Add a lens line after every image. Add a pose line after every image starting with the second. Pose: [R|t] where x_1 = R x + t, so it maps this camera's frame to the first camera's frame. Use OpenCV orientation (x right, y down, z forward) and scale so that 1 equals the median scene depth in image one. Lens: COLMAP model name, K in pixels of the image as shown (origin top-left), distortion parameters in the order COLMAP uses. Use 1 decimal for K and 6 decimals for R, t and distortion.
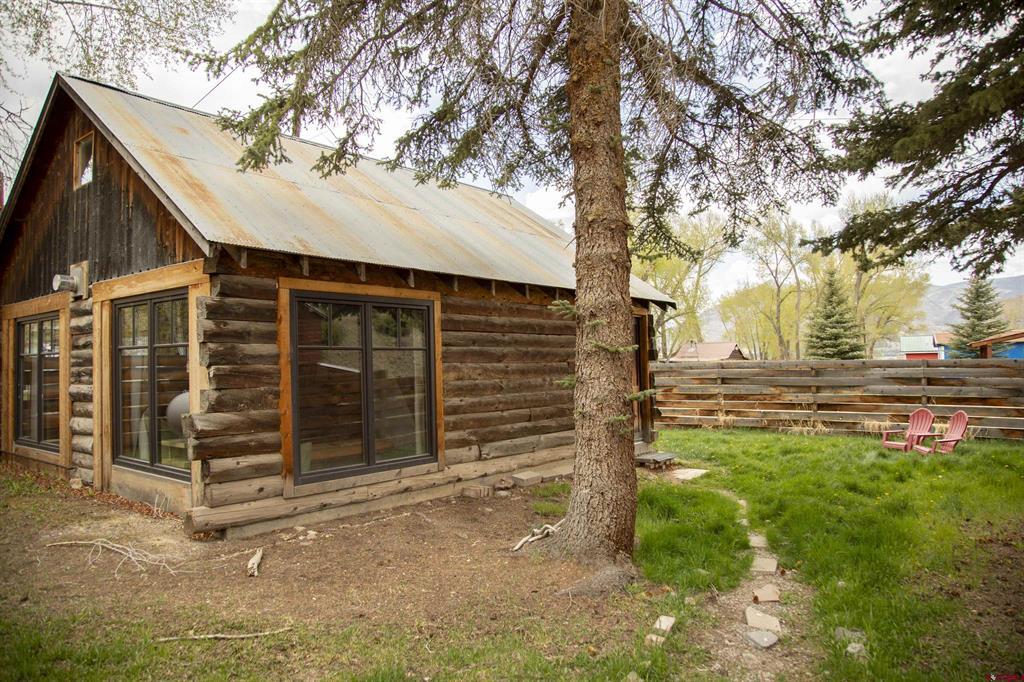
lens RADIAL K [[703.2, 0, 508.0], [0, 703.2, 337.3], [0, 0, 1]] dist [-0.112598, 0.069303]
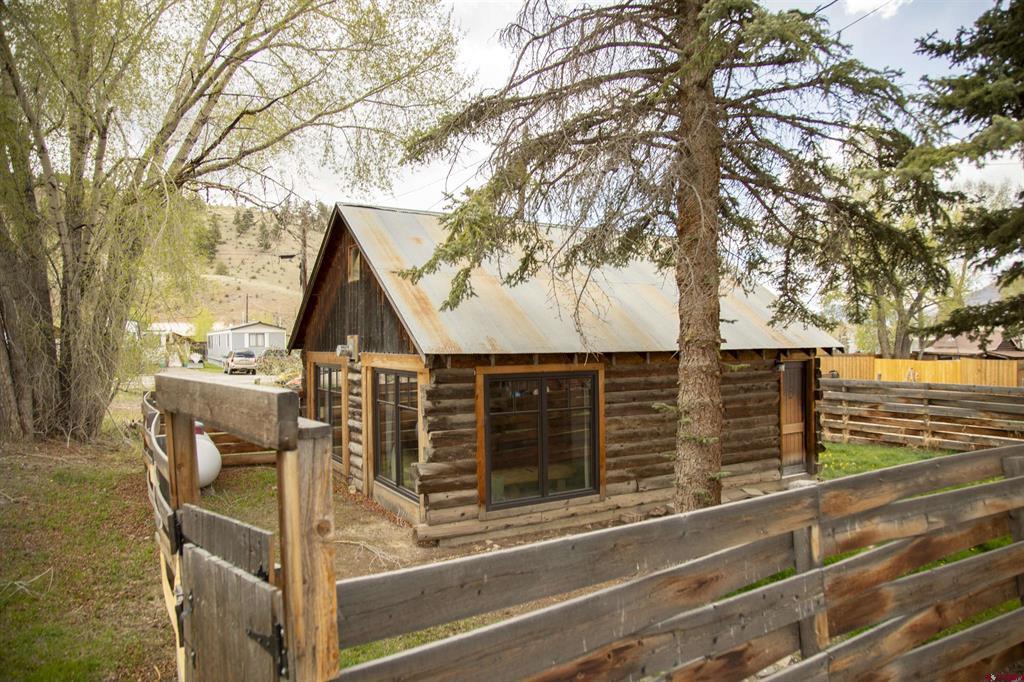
lens RADIAL K [[685.5, 0, 517.6], [0, 685.5, 342.9], [0, 0, 1]] dist [-0.112546, 0.061523]
pose [[0.942271, 0.012087, -0.334633, 0.178989], [0.000651, 0.999280, 0.037926, -0.153498], [0.334850, -0.035954, 0.941585, -0.237909]]
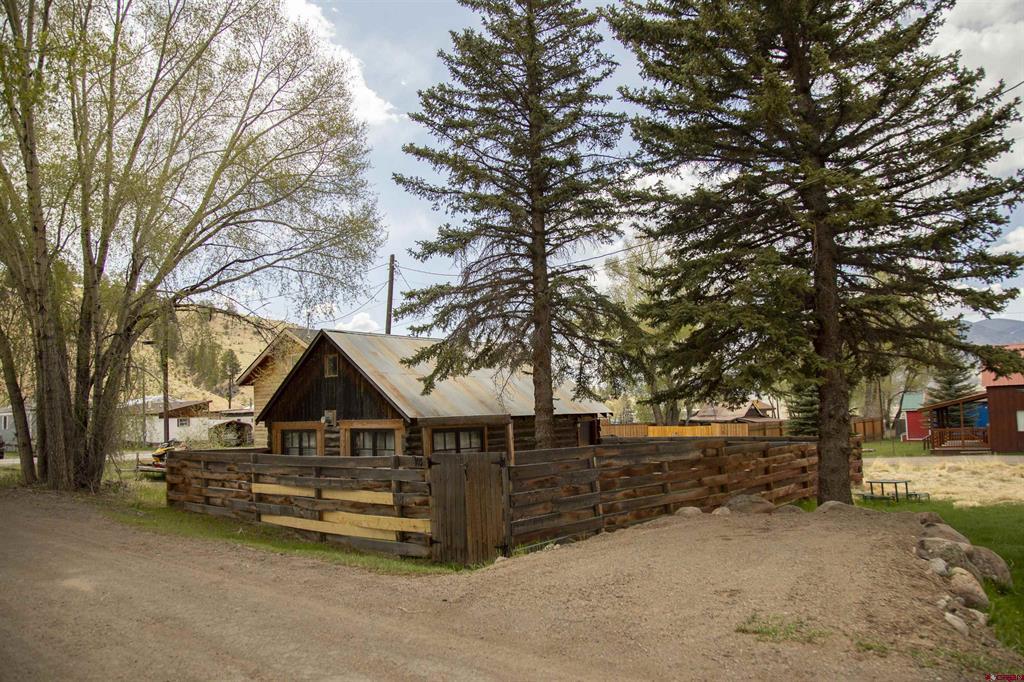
lens RADIAL K [[703.2, 0, 508.0], [0, 703.2, 337.3], [0, 0, 1]] dist [-0.112598, 0.069303]
pose [[0.998360, -0.015912, -0.054998, 0.110995], [0.011607, 0.996907, -0.077726, -0.171698], [0.056064, 0.076960, 0.995457, -1.404989]]
